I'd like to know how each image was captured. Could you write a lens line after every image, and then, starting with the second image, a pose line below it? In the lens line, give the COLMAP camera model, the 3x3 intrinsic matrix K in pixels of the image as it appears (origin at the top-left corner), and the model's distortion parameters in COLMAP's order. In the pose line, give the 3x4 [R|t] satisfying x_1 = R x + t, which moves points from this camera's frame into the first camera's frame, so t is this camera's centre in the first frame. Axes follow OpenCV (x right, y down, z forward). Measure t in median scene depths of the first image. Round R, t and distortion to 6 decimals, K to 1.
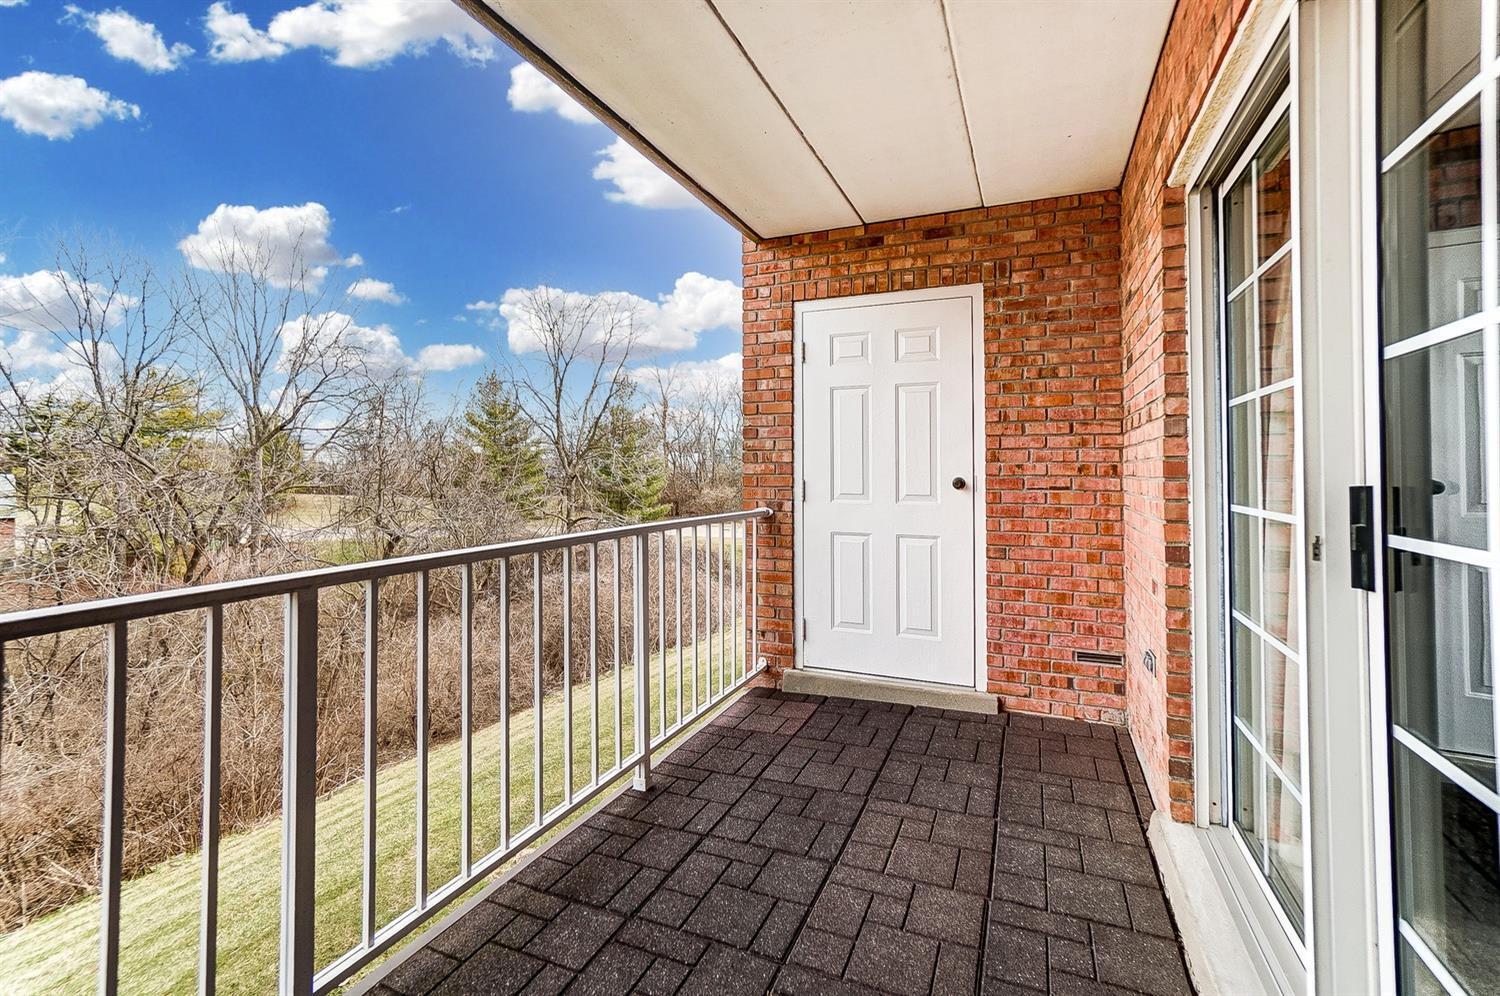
lens RADIAL K [[671.6, 0, 734.5], [0, 671.6, 466.6], [0, 0, 1]] dist [-0.050073, 0.013292]
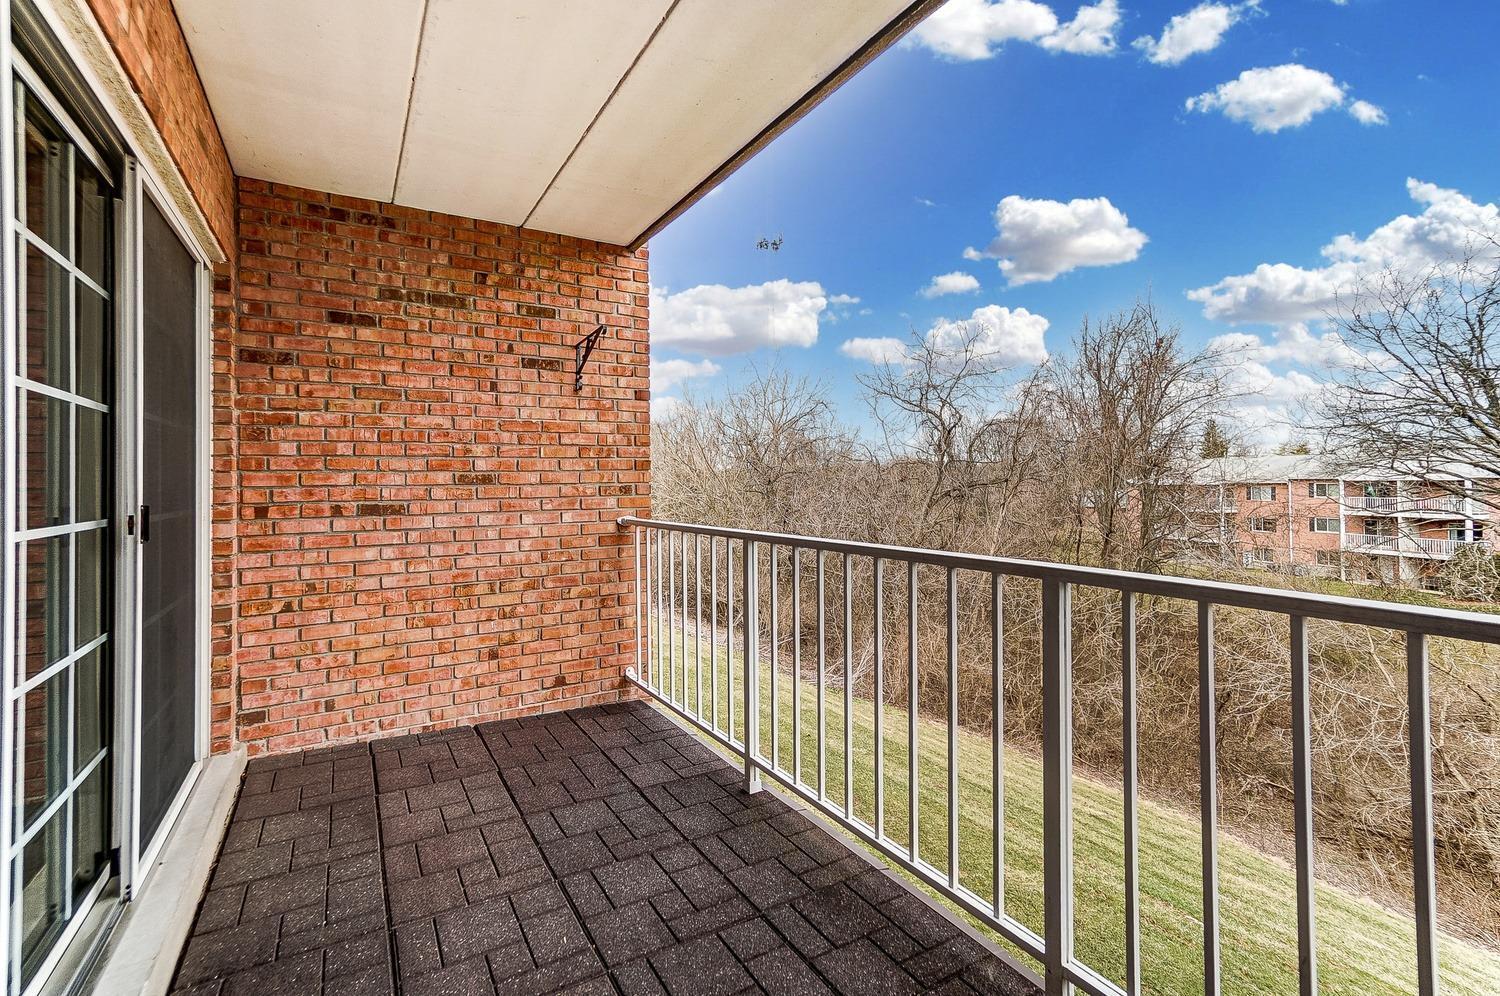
lens RADIAL K [[671.6, 0, 737.9], [0, 671.6, 463.6], [0, 0, 1]] dist [-0.050073, 0.013292]
pose [[-0.580918, -0.003952, -0.813953, 0.629587], [0.015211, 0.999761, -0.015710, 0.006780], [0.813820, -0.021507, -0.580719, 1.438092]]
